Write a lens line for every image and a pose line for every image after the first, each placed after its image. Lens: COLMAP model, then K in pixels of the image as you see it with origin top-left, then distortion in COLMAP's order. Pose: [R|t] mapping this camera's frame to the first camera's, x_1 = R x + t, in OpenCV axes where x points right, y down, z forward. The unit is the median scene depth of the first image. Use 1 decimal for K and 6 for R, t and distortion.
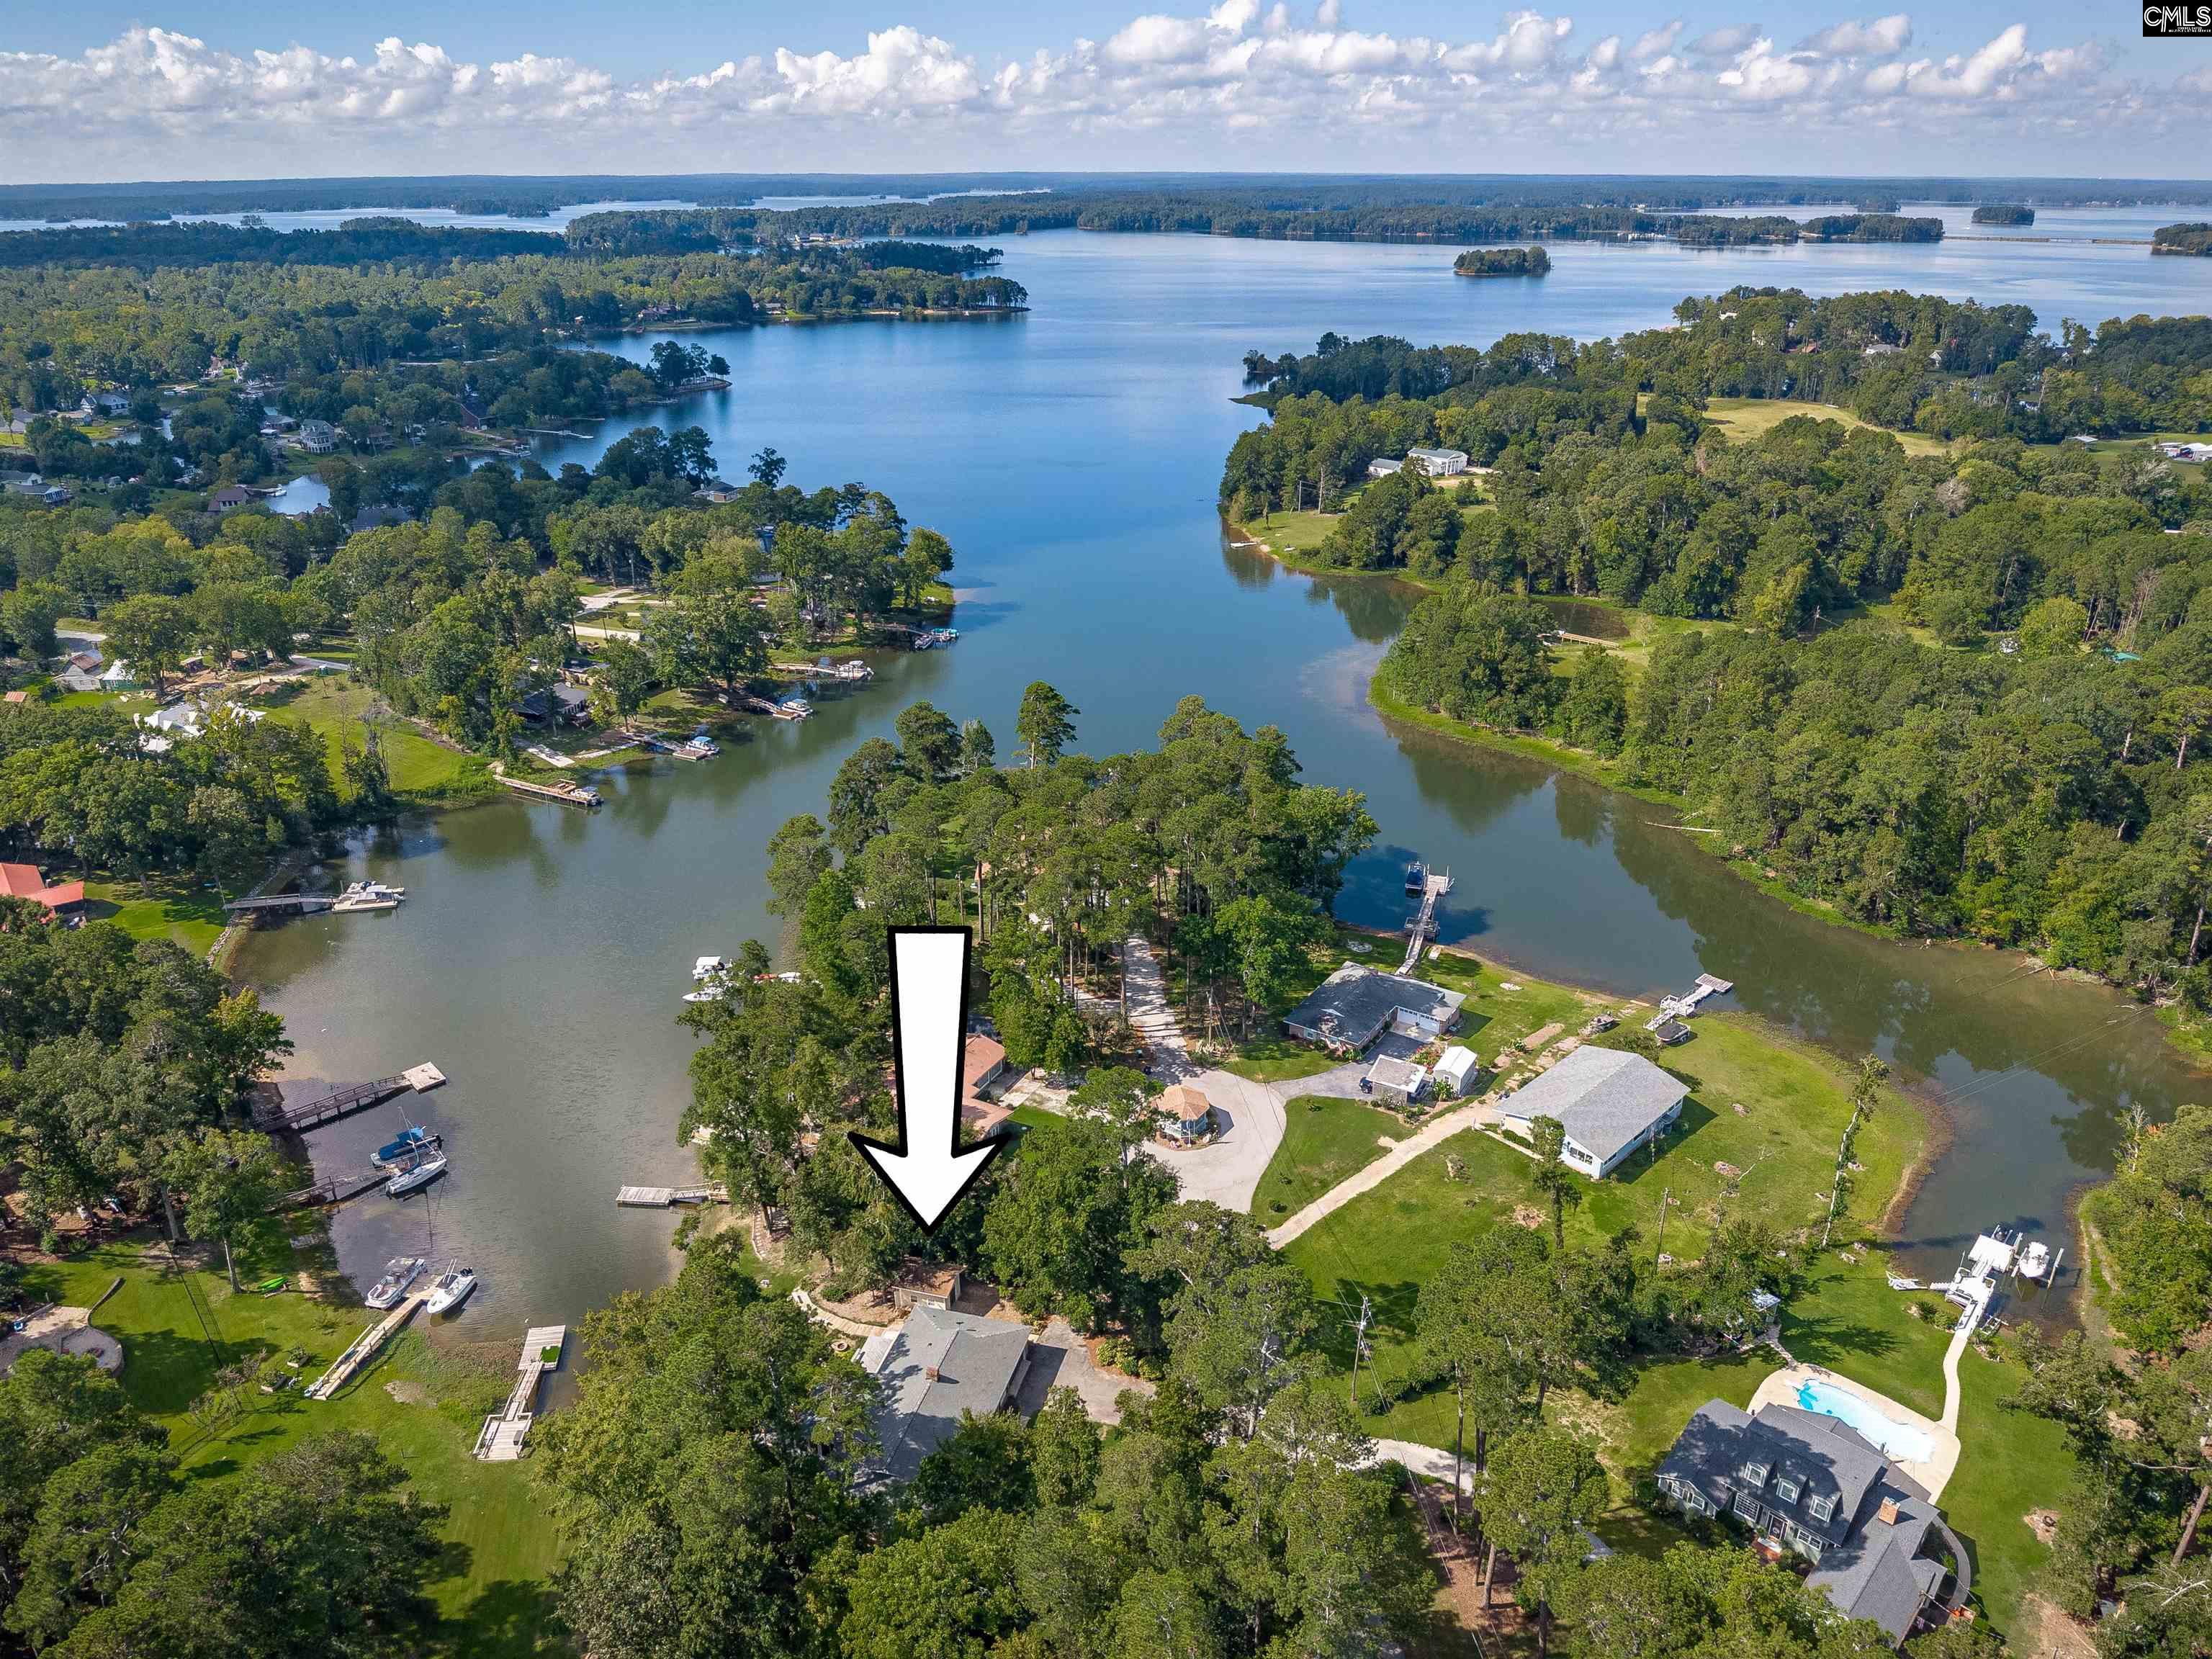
lens RADIAL K [[1521.1, 0, 1091.1], [0, 1521.1, 818.5], [0, 0, 1]] dist [-0.007075, -0.005204]
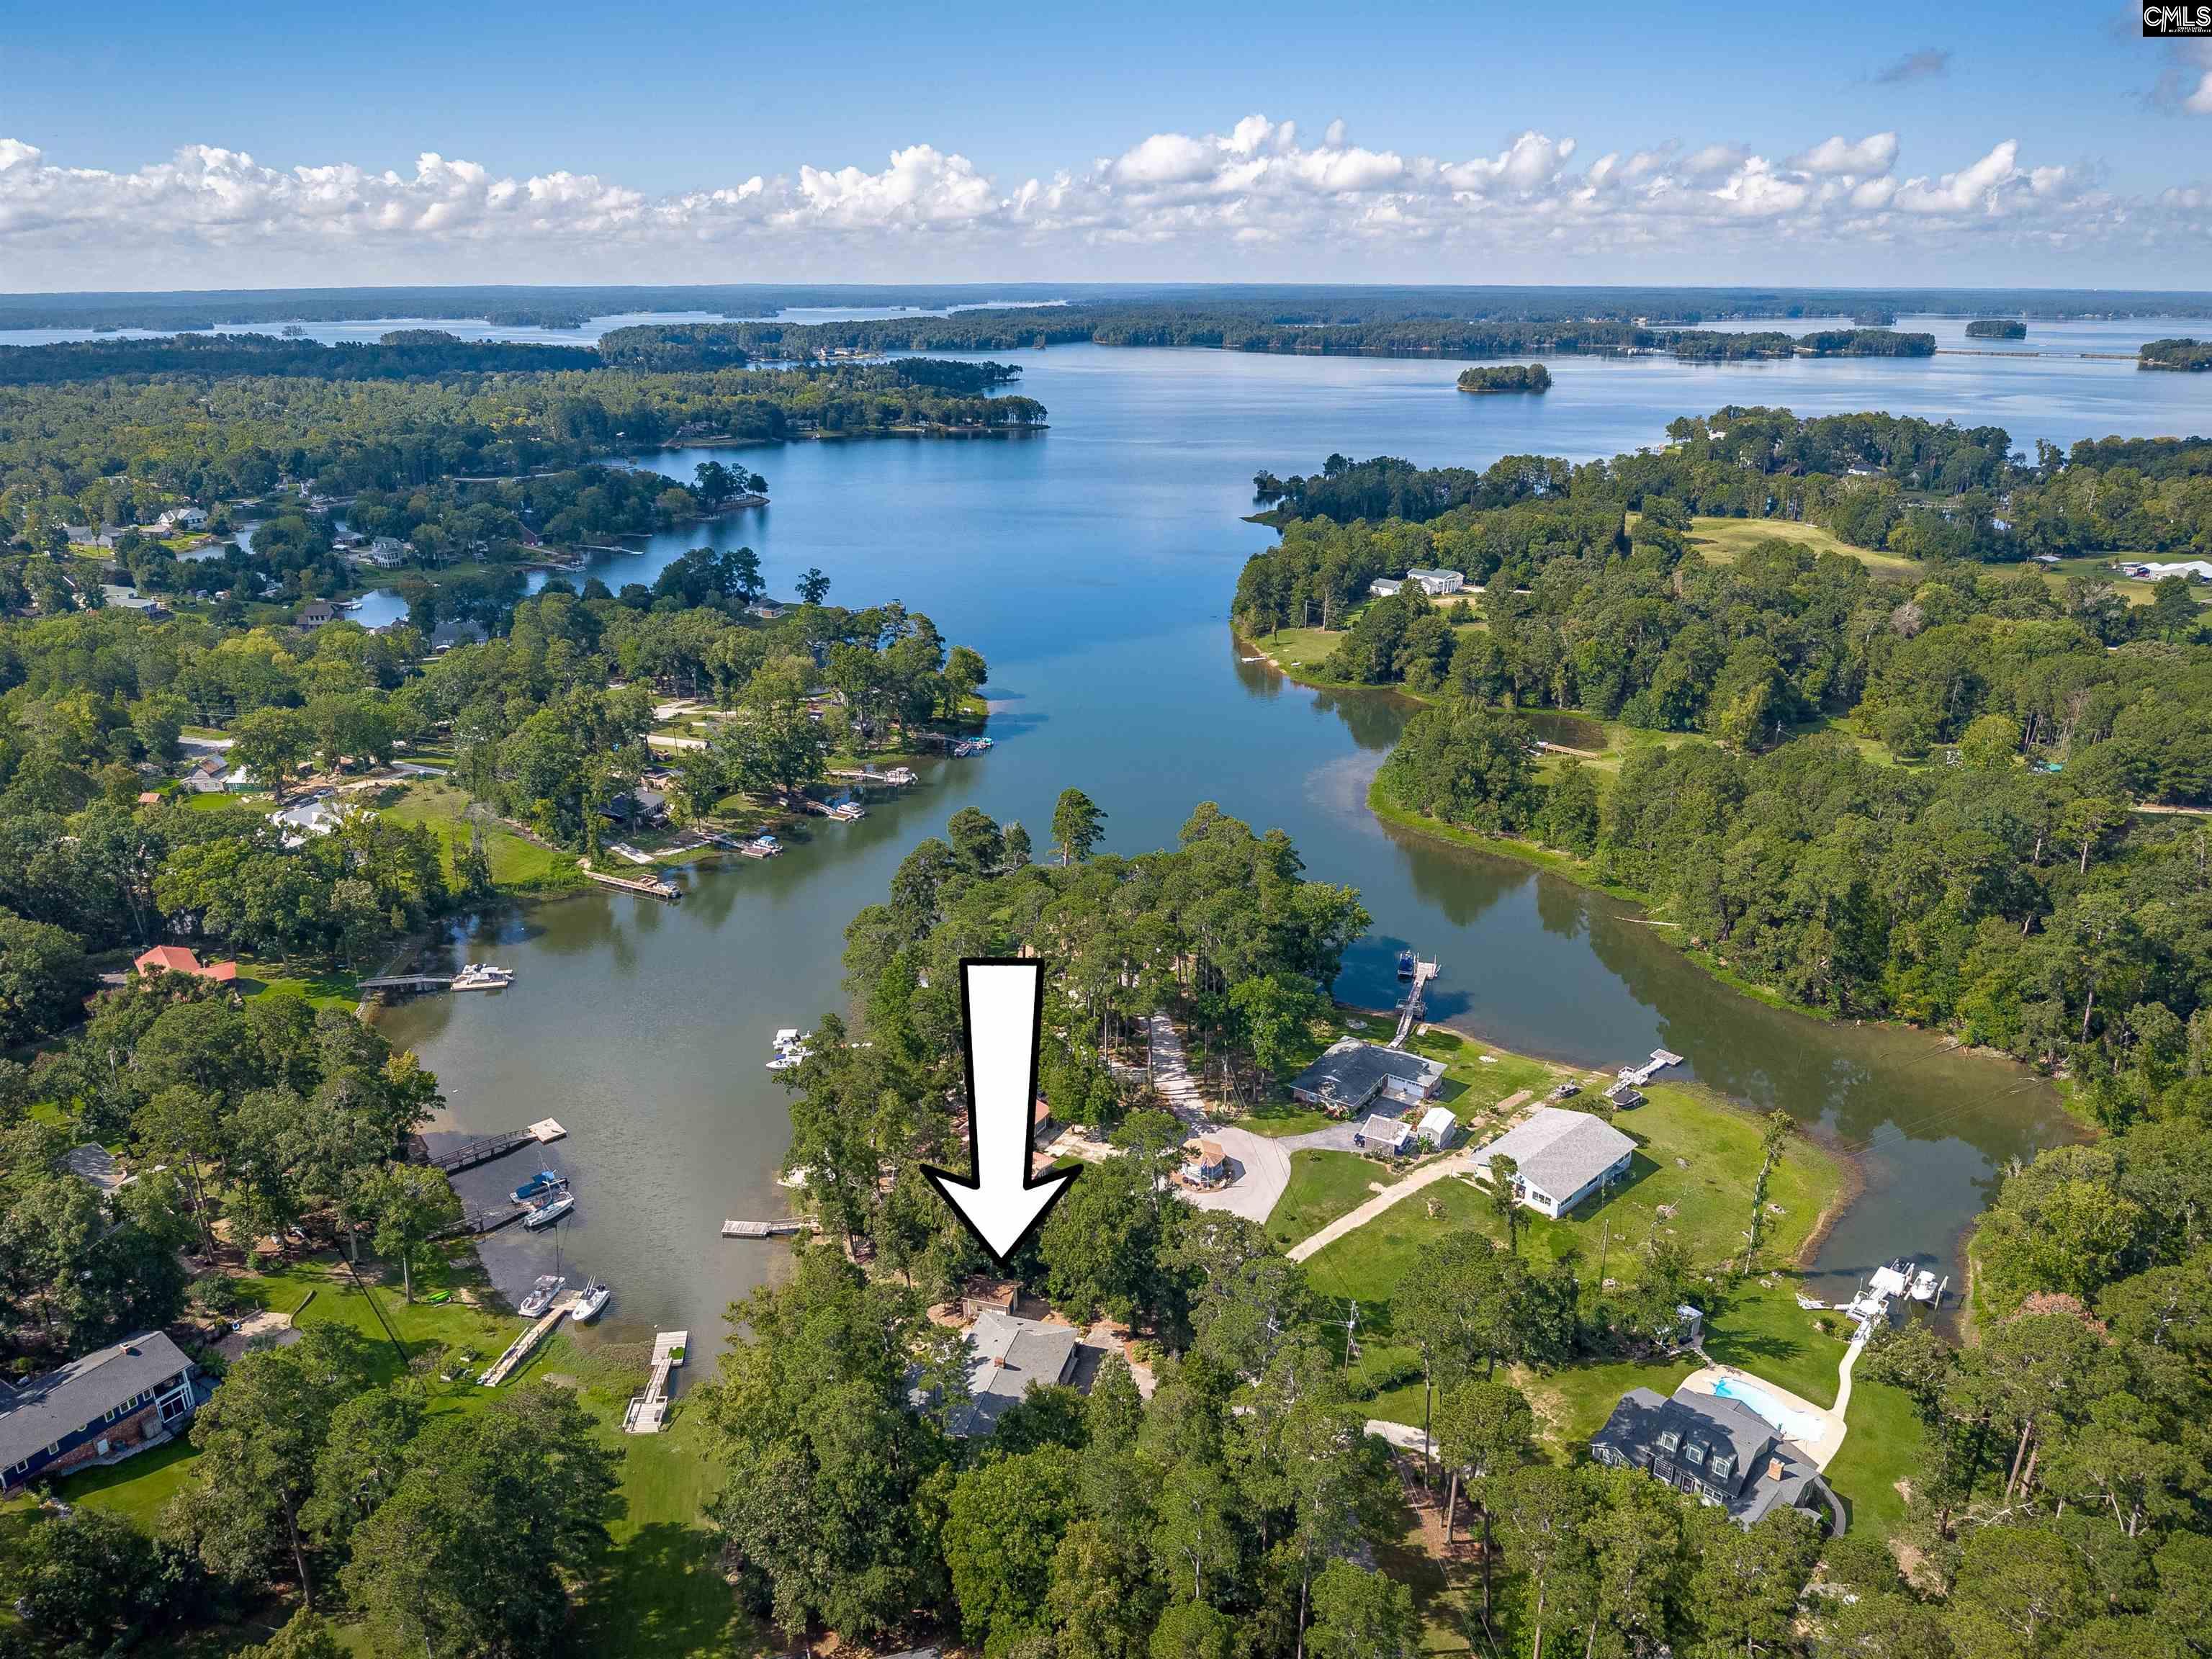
lens RADIAL K [[1521.1, 0, 1114.0], [0, 1521.1, 832.8], [0, 0, 1]] dist [-0.007075, -0.005204]
pose [[0.999962, 0.004304, 0.007522, -0.011977], [-0.003886, 0.998496, -0.054682, 0.003657], [-0.007746, 0.054651, 0.998475, -0.124467]]
